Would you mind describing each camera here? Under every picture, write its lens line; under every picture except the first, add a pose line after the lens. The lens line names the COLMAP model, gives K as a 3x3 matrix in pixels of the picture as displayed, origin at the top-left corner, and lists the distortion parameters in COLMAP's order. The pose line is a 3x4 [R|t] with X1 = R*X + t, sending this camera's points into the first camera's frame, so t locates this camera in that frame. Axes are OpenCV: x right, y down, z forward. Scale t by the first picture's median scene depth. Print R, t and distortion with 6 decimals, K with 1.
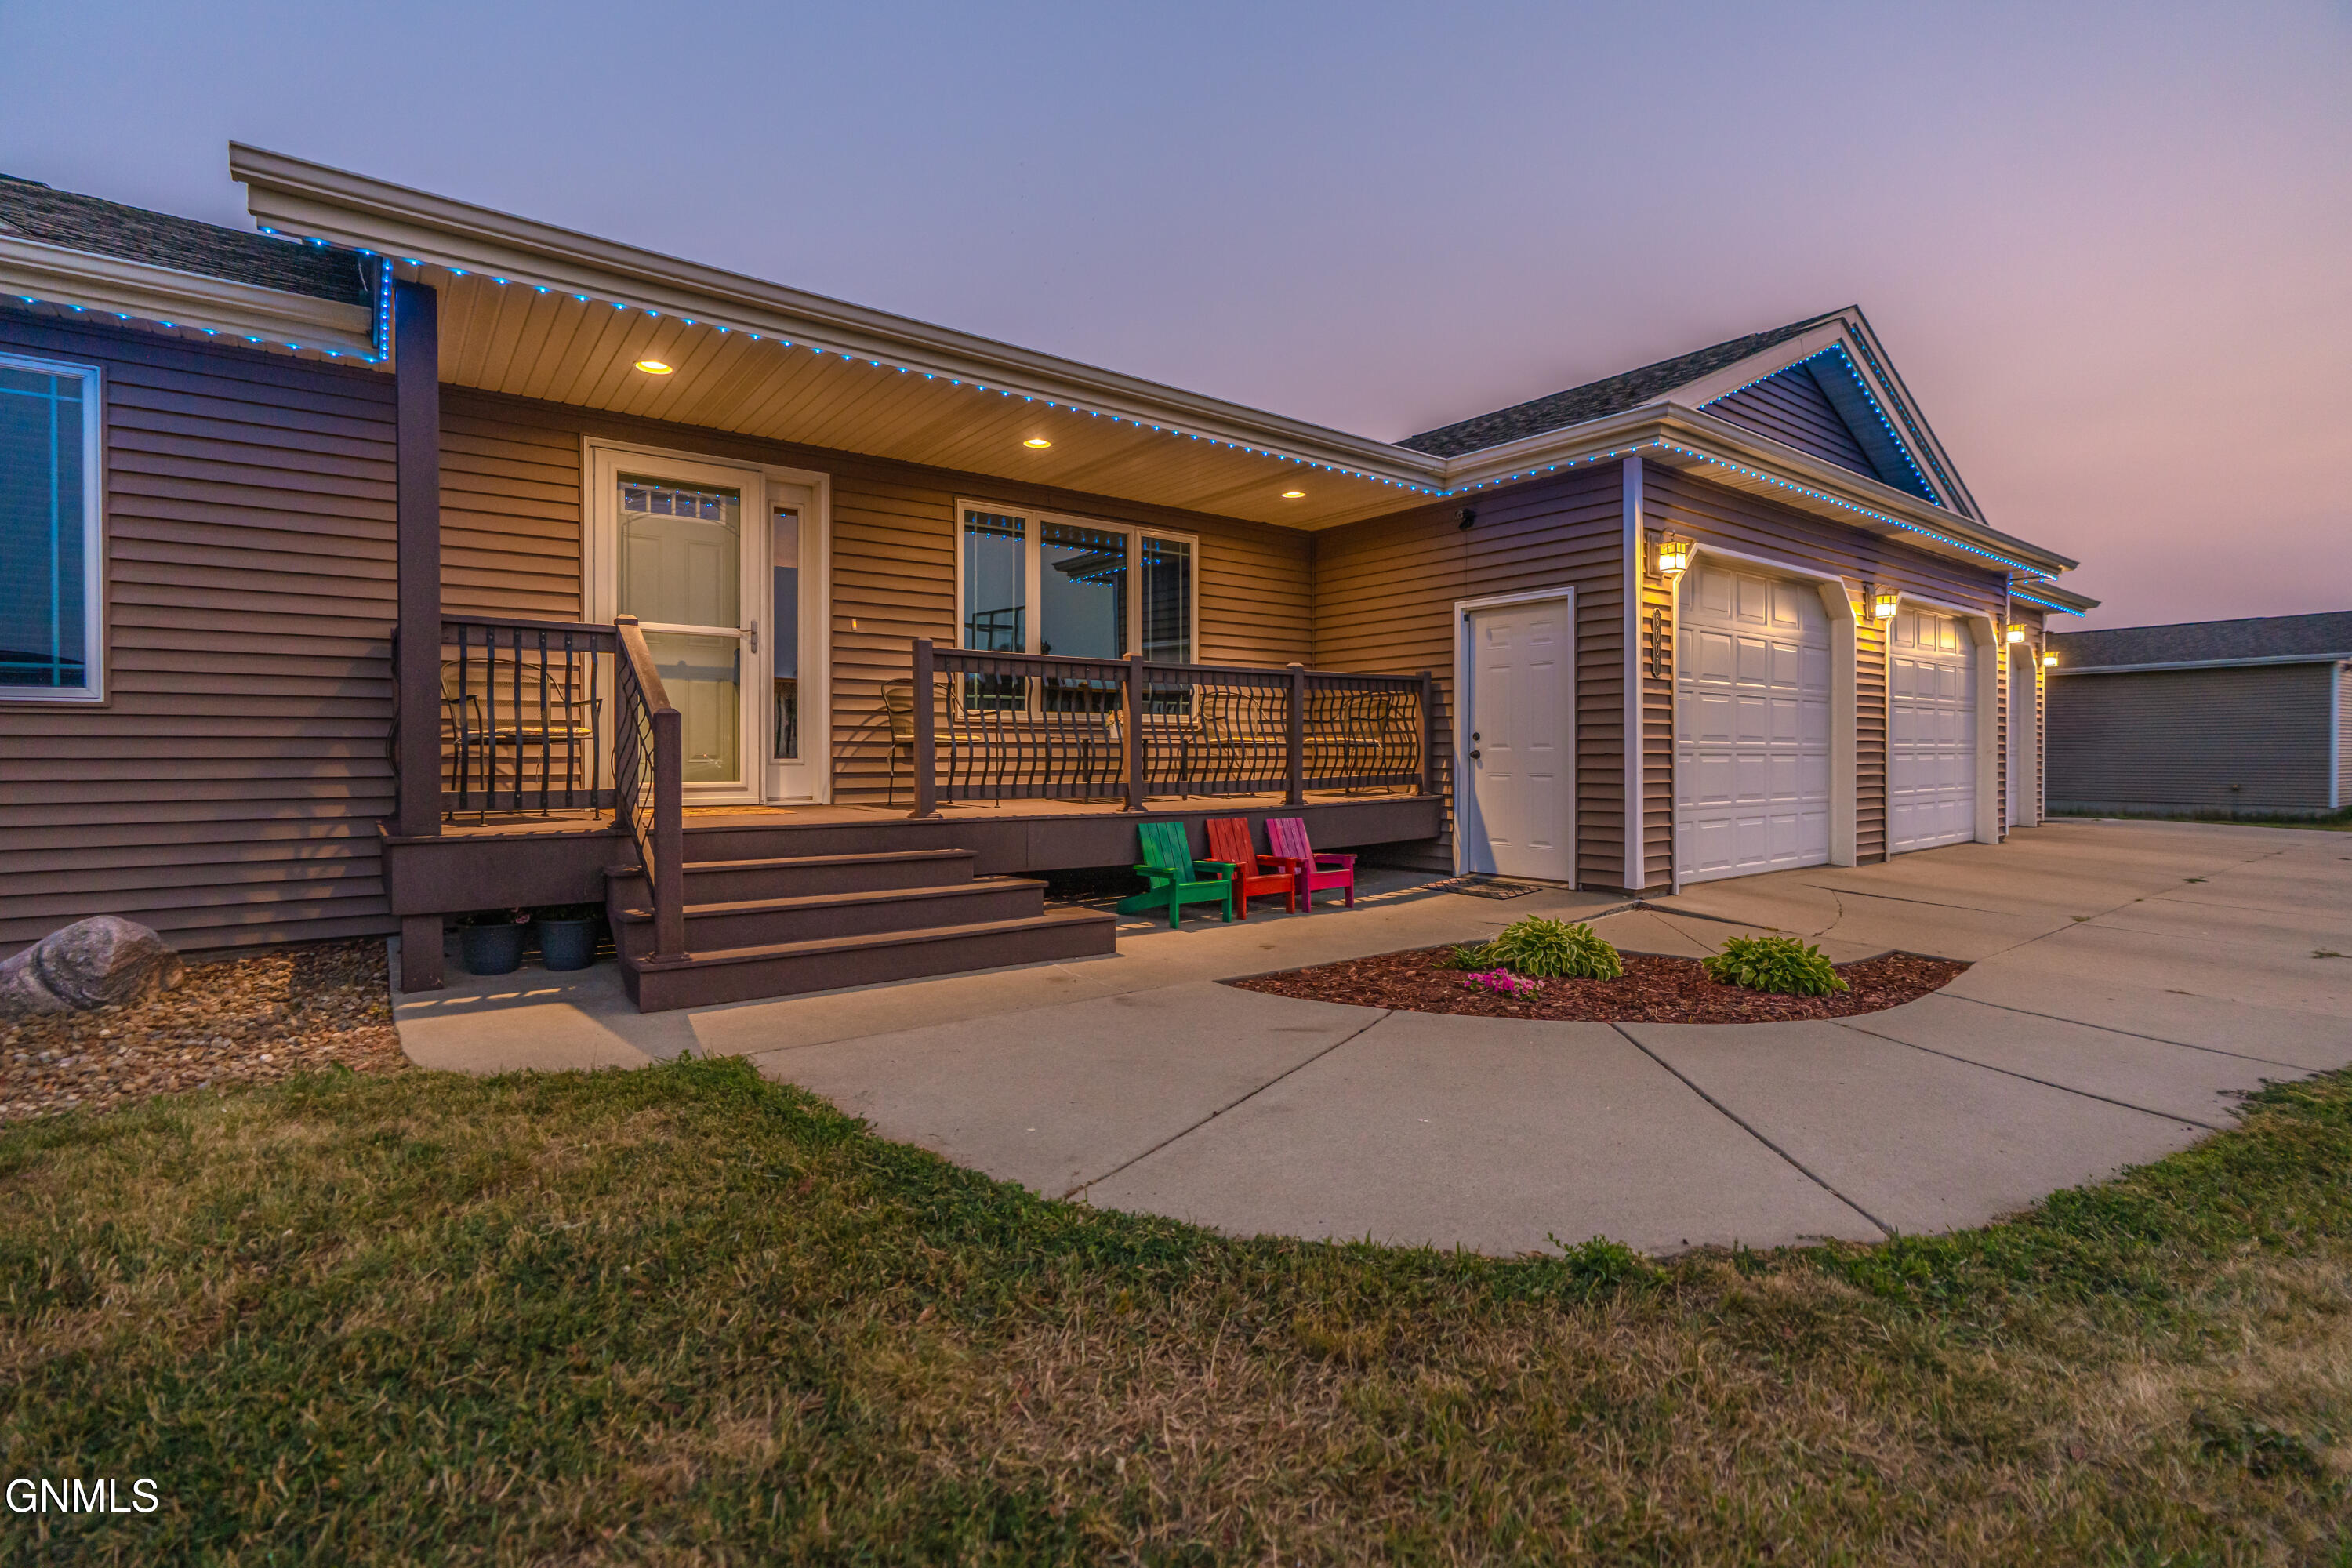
lens RADIAL K [[1165.3, 0, 1189.6], [0, 1165.3, 770.7], [0, 0, 1]] dist [-0.005648, 0.001315]
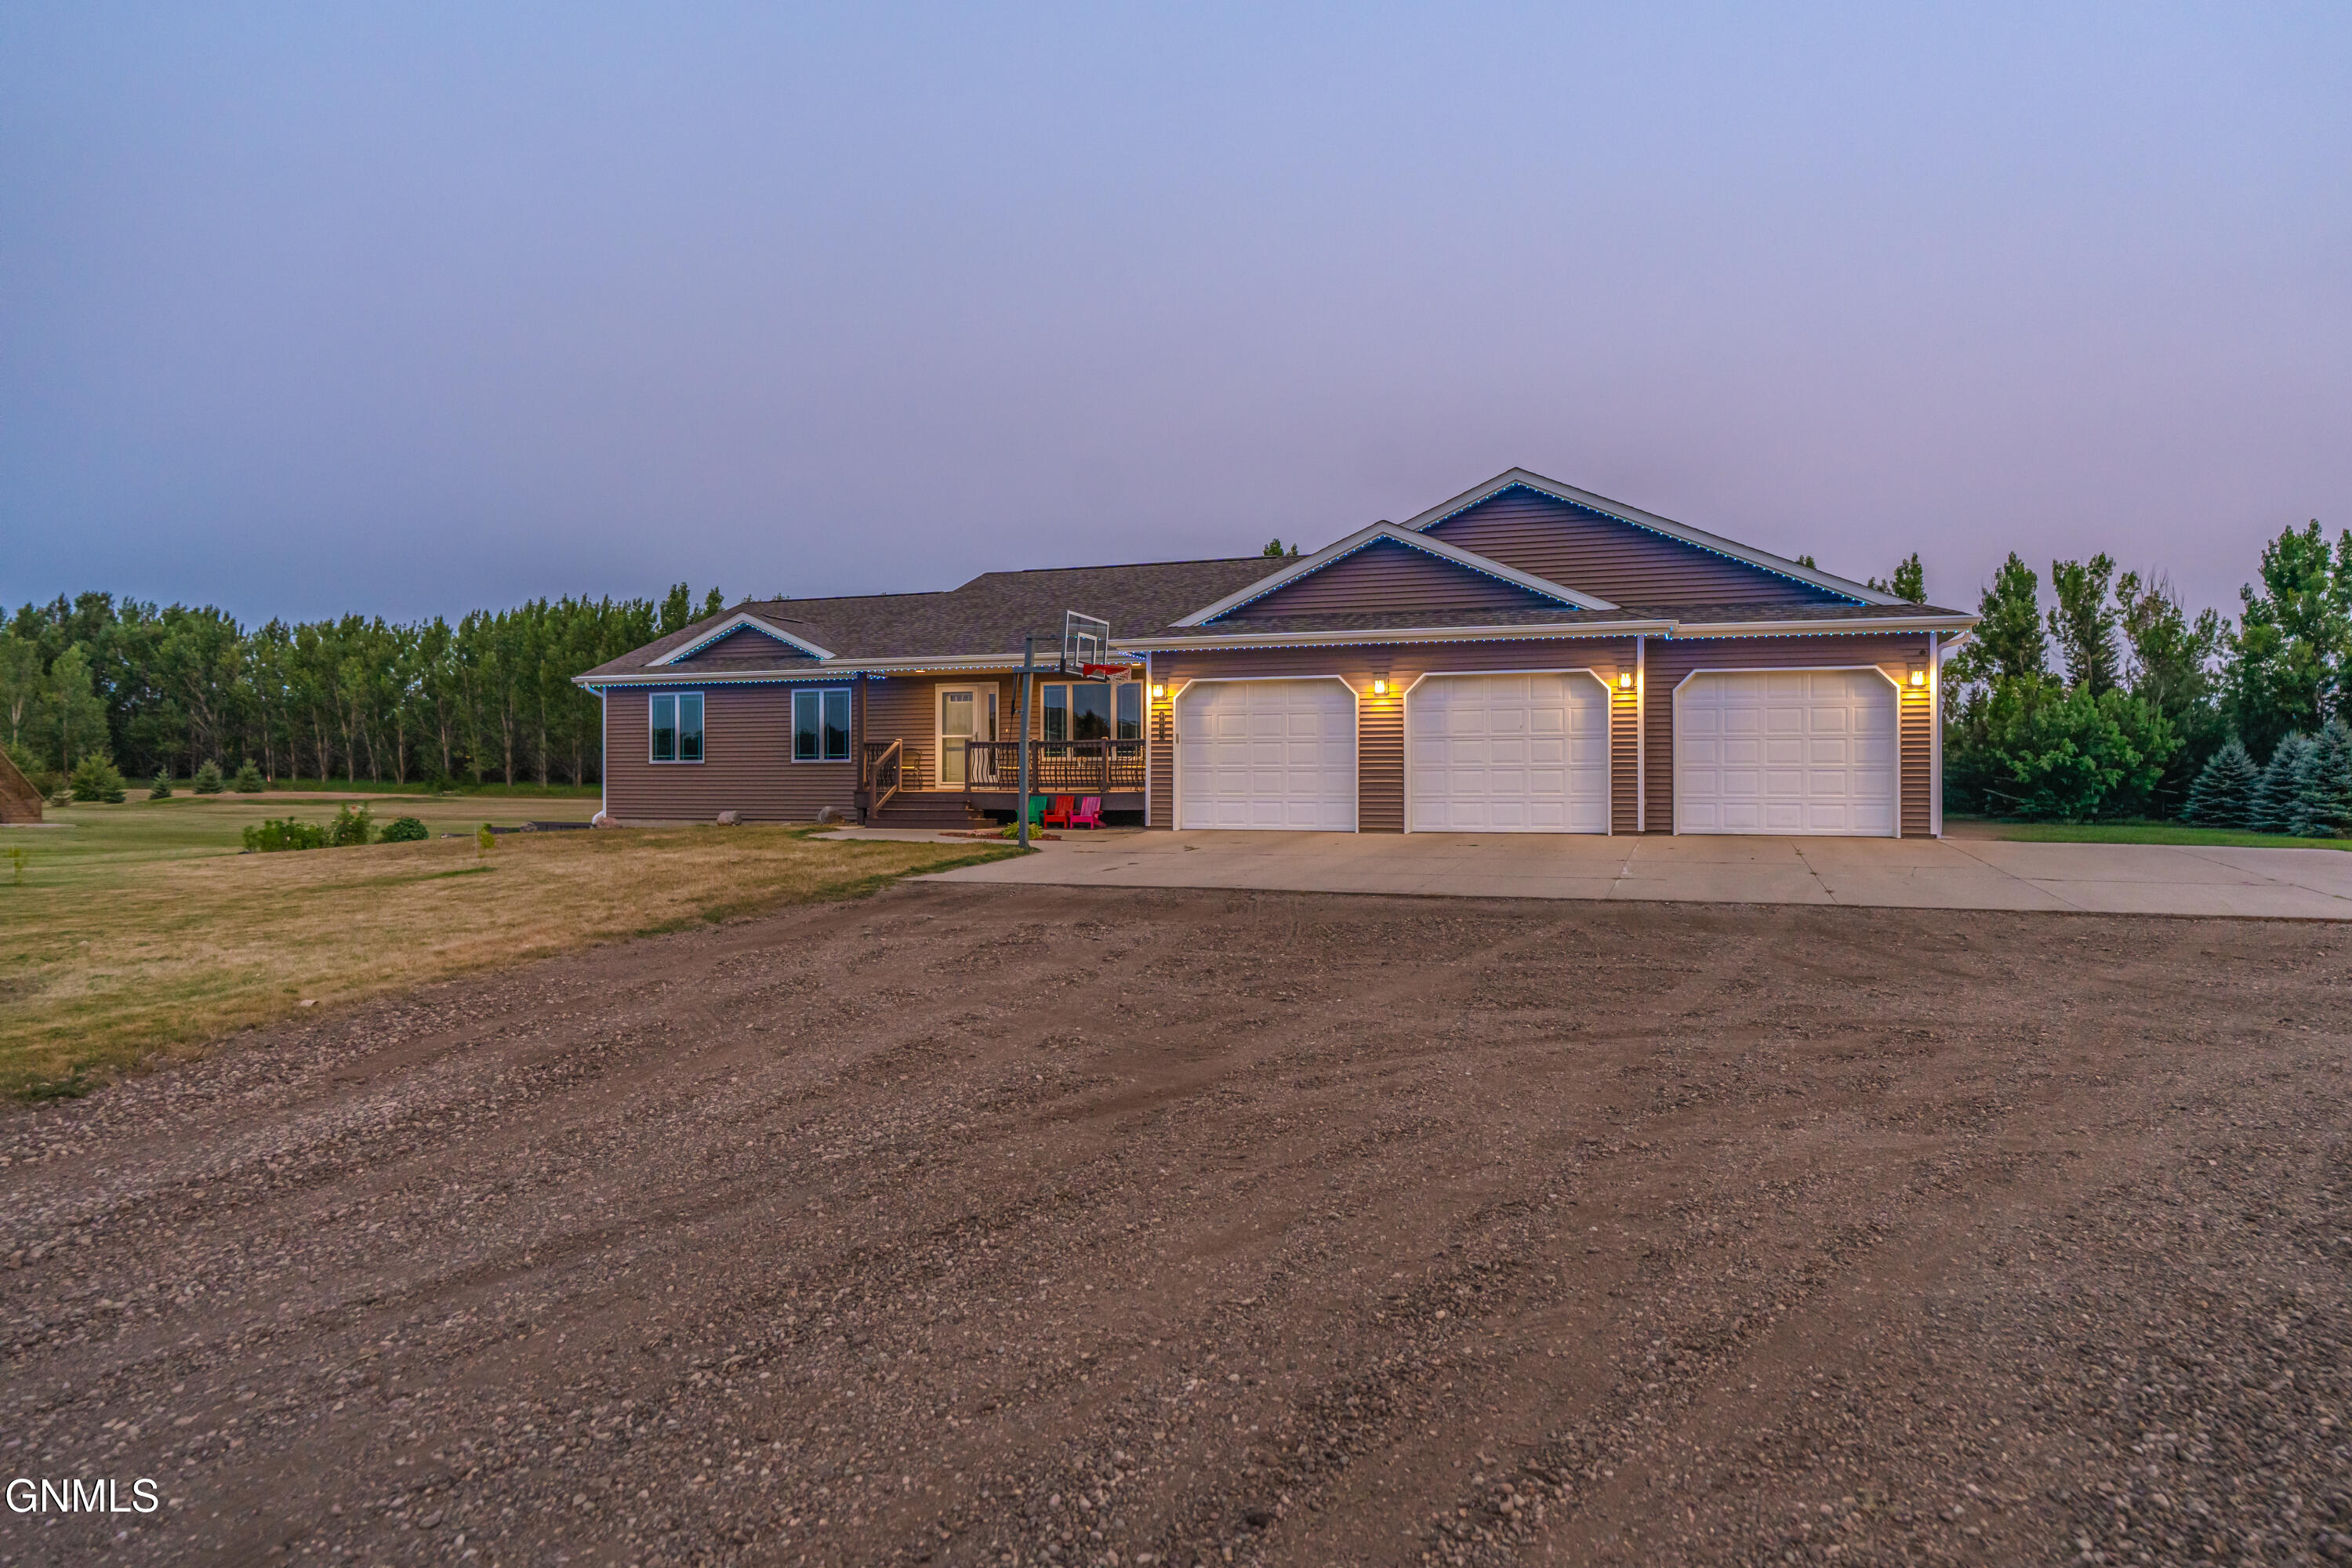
lens RADIAL K [[1585.2, 0, 1222.0], [0, 1585.2, 780.2], [0, 0, 1]] dist [-0.000812, 0.004325]
pose [[0.509947, -0.002468, -0.860202, 3.557441], [-0.009065, 0.999925, -0.008243, 0.031946], [0.860158, 0.012001, 0.509886, -0.613247]]
